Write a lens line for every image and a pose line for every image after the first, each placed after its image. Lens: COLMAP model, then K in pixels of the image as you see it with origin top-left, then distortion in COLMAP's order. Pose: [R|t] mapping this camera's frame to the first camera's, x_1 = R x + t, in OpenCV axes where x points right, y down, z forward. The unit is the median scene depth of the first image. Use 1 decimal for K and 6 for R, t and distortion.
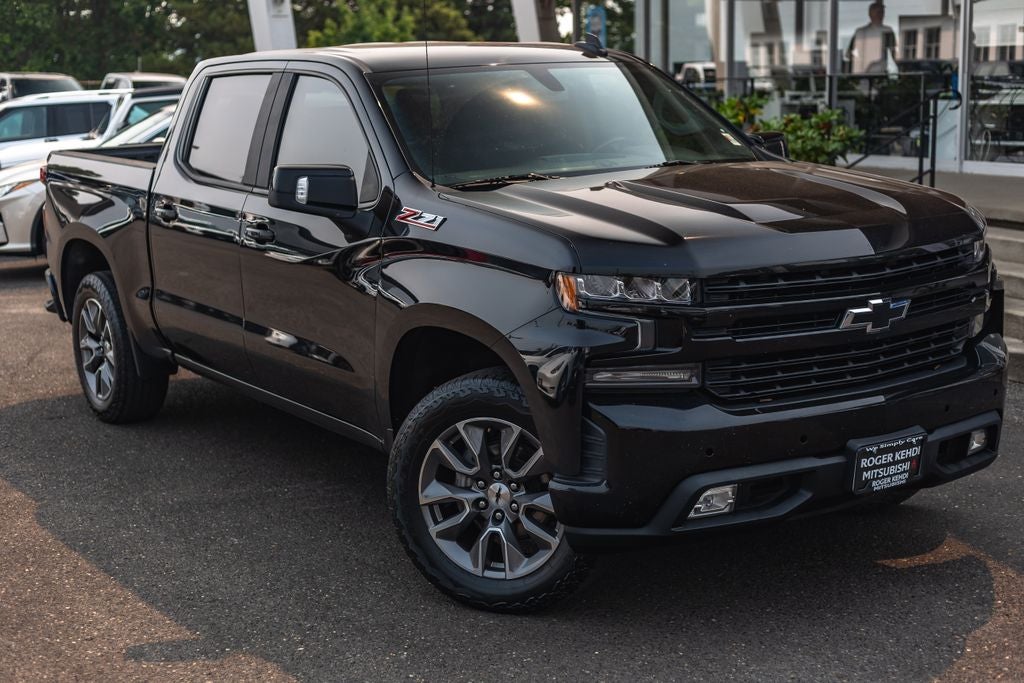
lens RADIAL K [[1456.9, 0, 512.0], [0, 1456.9, 341.5], [0, 0, 1]] dist [0.001662, -0.040062]
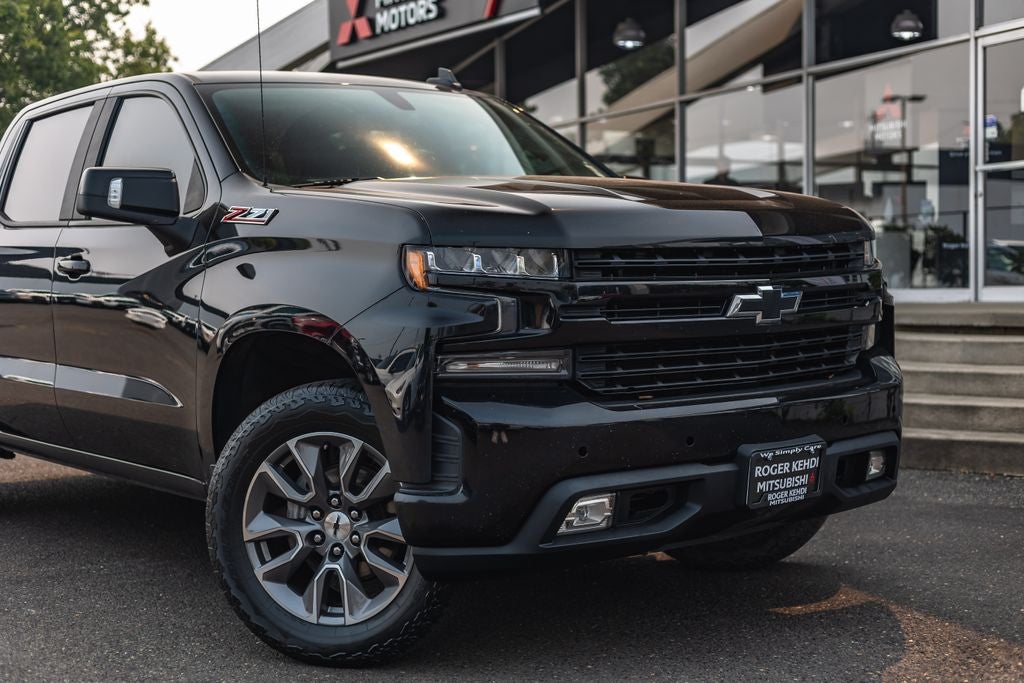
lens RADIAL K [[1410.2, 0, 512.0], [0, 1410.2, 341.5], [0, 0, 1]] dist [0.005161, -0.040827]
pose [[0.995238, 0.000417, 0.097470, 0.012288], [0.011045, 0.993068, -0.117023, 0.095746], [-0.096843, 0.117543, 0.988335, 0.160598]]
